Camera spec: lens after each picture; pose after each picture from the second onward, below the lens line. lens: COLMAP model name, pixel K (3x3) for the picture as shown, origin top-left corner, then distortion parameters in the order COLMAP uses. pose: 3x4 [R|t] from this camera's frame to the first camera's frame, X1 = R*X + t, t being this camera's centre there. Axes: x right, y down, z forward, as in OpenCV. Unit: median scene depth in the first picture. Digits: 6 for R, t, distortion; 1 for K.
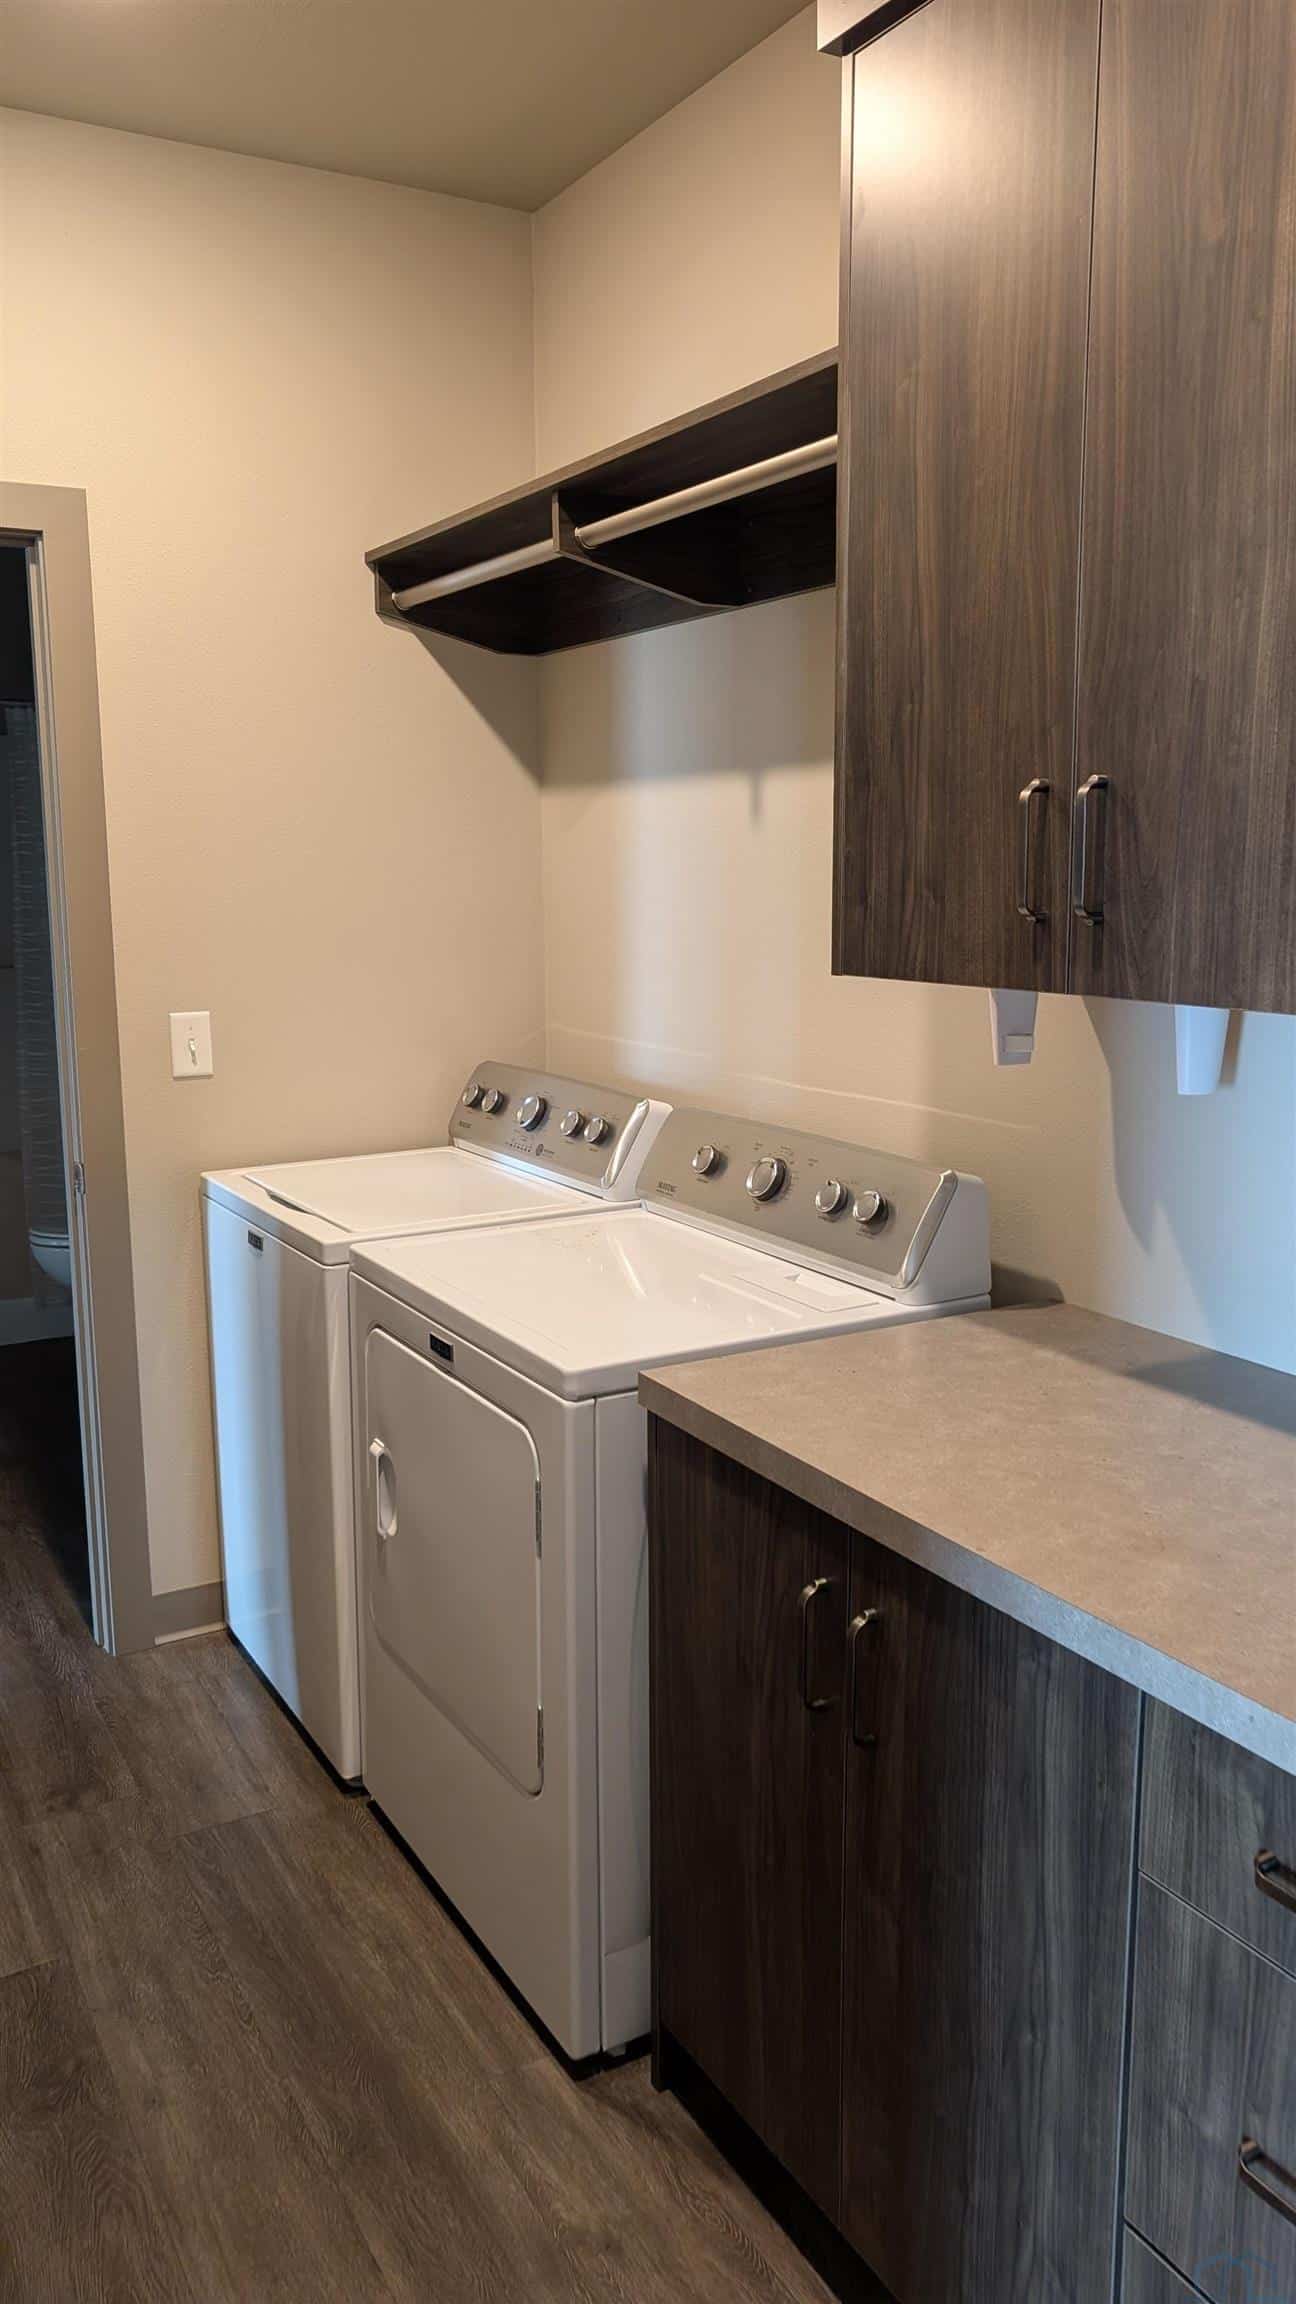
lens RADIAL K [[1681.0, 0, 654.4], [0, 1681.0, 1144.9], [0, 0, 1]] dist [-0.007734, -0.010163]
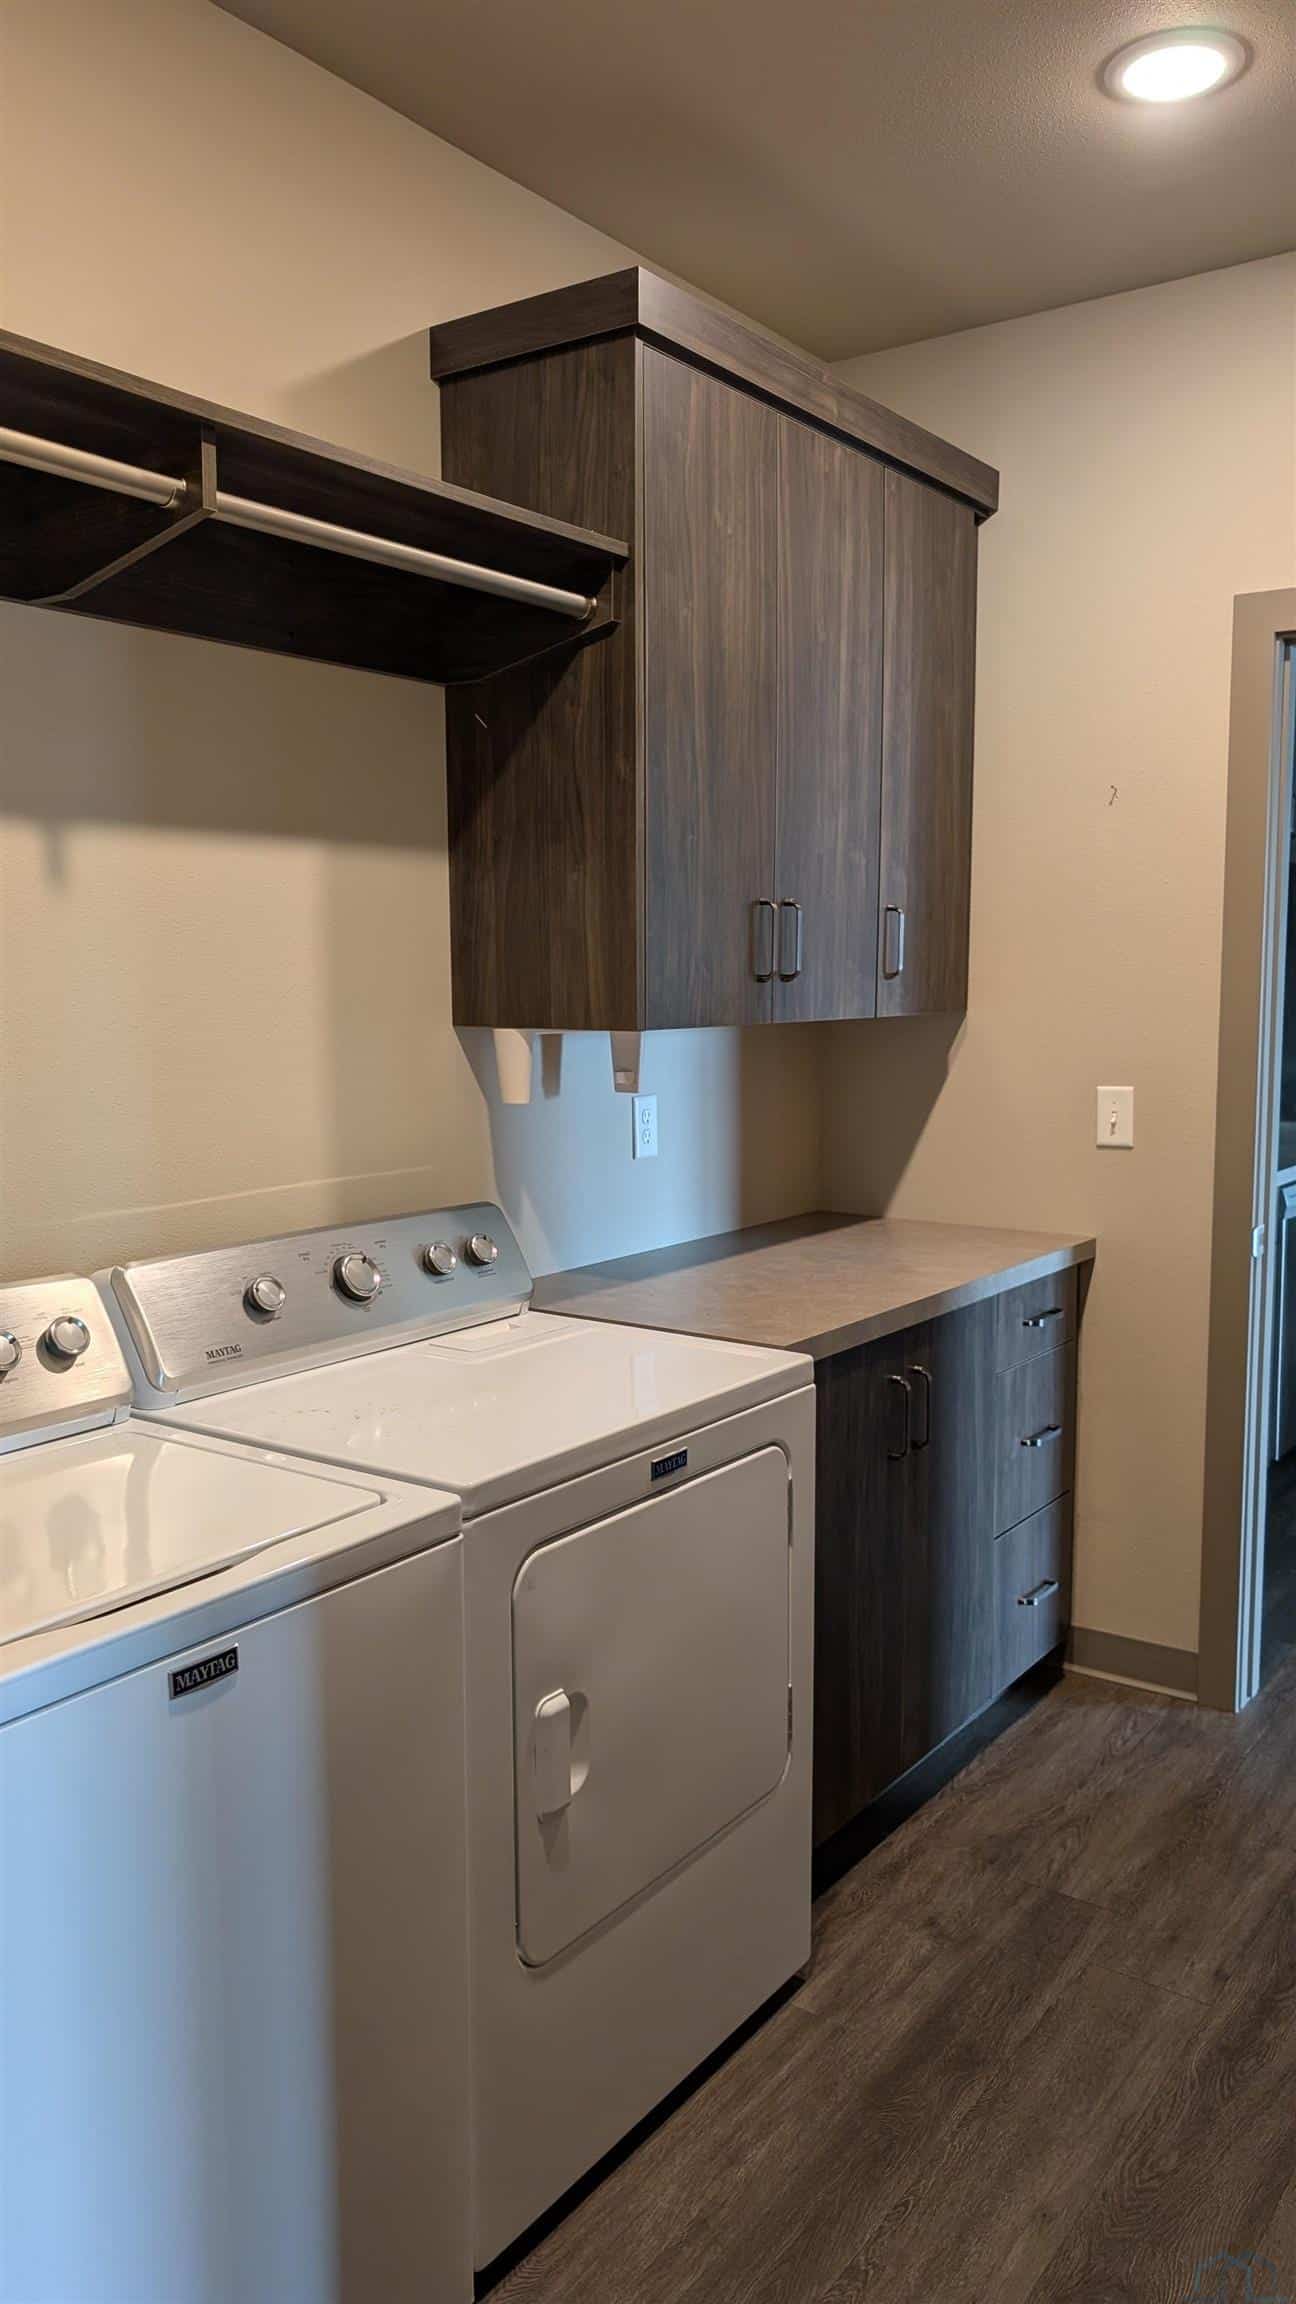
lens RADIAL K [[1681.0, 0, 660.6], [0, 1681.0, 1153.7], [0, 0, 1]] dist [-0.007734, -0.010163]
pose [[-0.424779, -0.093982, 0.900405, -1.065864], [0.153643, 0.972684, 0.174009, -0.232597], [-0.892164, 0.212256, -0.398737, 1.527502]]
